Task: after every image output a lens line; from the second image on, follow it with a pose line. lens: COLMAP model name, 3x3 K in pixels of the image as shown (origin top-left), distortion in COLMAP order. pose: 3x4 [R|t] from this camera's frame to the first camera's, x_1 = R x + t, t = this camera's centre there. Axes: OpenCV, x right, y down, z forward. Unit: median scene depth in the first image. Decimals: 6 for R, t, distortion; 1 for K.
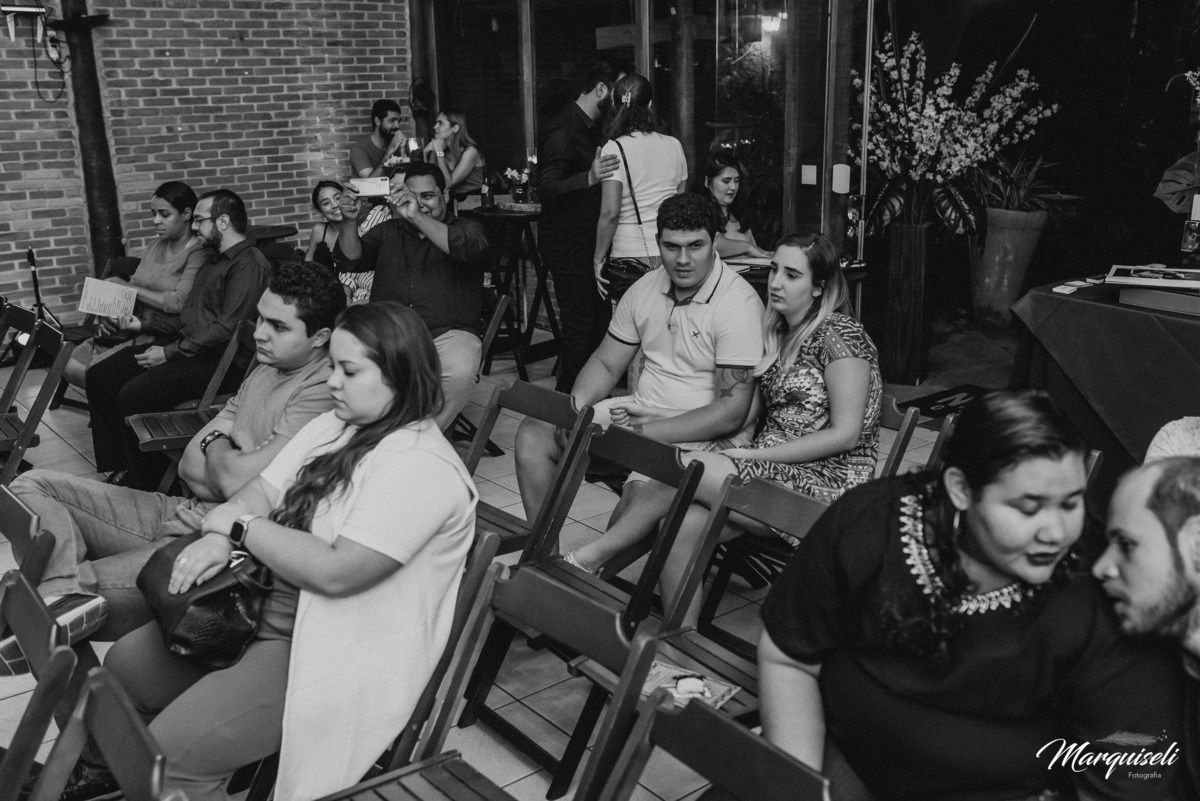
lens RADIAL K [[1162.1, 0, 605.6], [0, 1162.1, 416.4], [0, 0, 1]] dist [-0.016595, 0.000000]
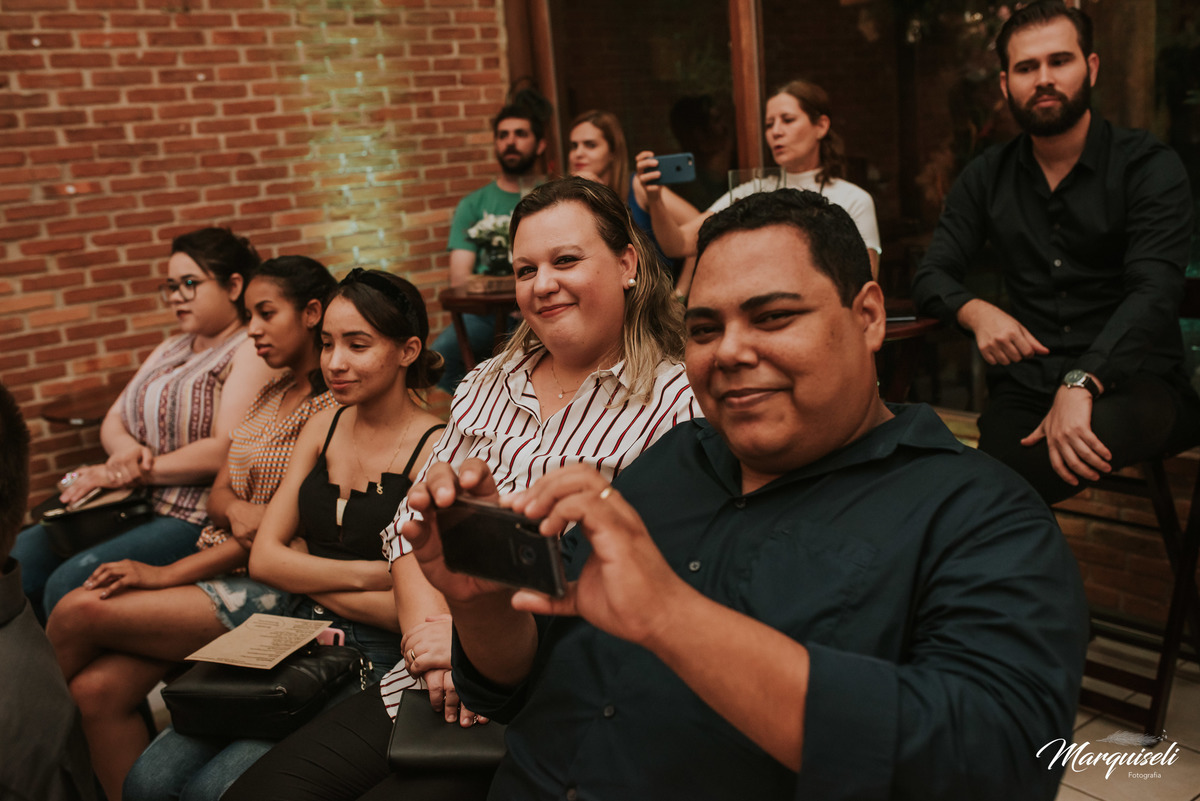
lens RADIAL K [[1162.1, 0, 609.6], [0, 1162.1, 397.2], [0, 0, 1]] dist [-0.016595, 0.000000]
pose [[0.996895, -0.061569, -0.049095, -0.112218], [0.057615, 0.995268, -0.078249, -0.103963], [0.053681, 0.075177, 0.995724, 0.510339]]
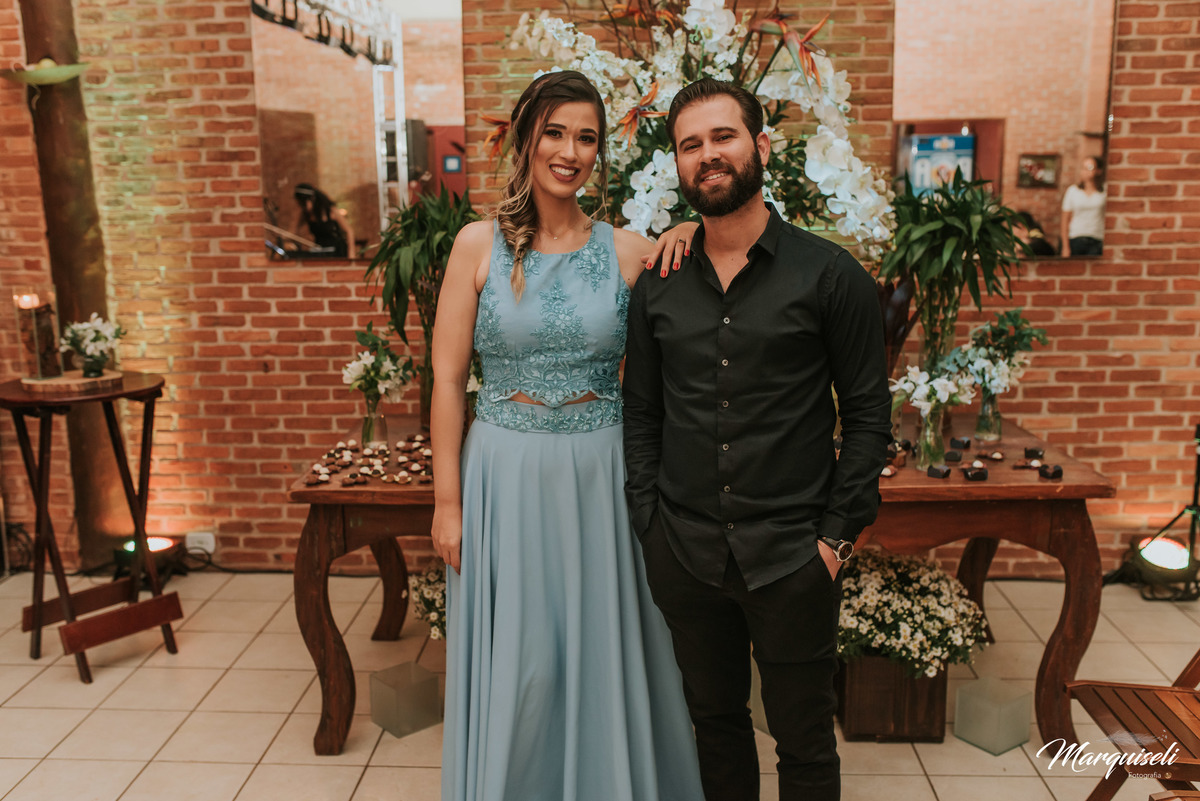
lens RADIAL K [[1162.1, 0, 570.3], [0, 1162.1, 400.9], [0, 0, 1]] dist [-0.016595, 0.000000]
pose [[0.747310, 0.138513, -0.649879, -0.315934], [-0.190340, 0.981671, -0.009646, -0.075881], [0.636631, 0.130906, 0.759977, 0.284838]]
